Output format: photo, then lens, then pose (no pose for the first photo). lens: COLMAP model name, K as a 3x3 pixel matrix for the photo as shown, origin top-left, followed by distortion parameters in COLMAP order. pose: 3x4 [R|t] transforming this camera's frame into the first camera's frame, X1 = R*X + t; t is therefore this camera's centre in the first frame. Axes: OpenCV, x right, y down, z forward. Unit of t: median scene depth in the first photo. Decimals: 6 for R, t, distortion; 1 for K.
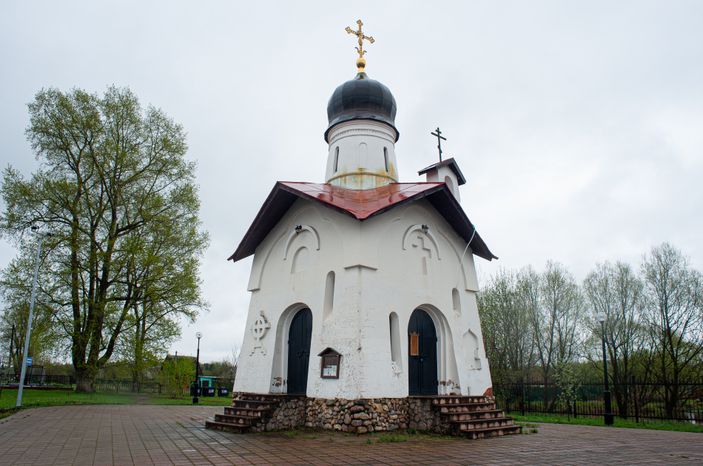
lens RADIAL K [[522.7, 0, 350.1], [0, 522.7, 295.3], [0, 0, 1]] dist [-0.063366, 0.003879]
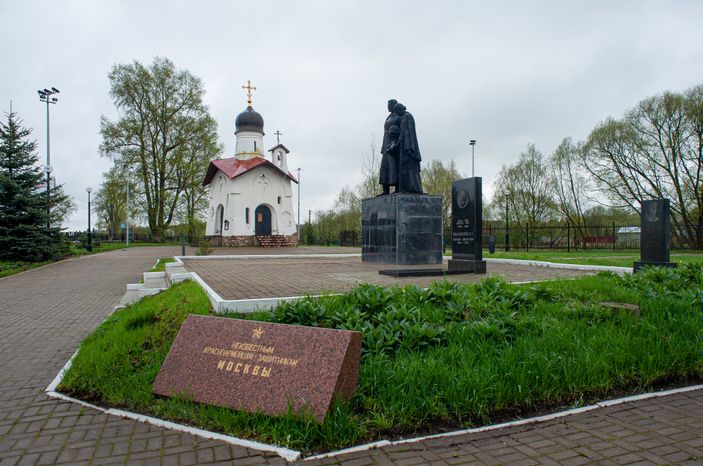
lens RADIAL K [[488.6, 0, 351.5], [0, 488.6, 233.0], [0, 0, 1]] dist [-0.073723, 0.073369]
pose [[0.994753, -0.017575, -0.100790, 0.794063], [0.032935, 0.987705, 0.152823, -0.191669], [0.096865, -0.155341, 0.983100, -1.421950]]
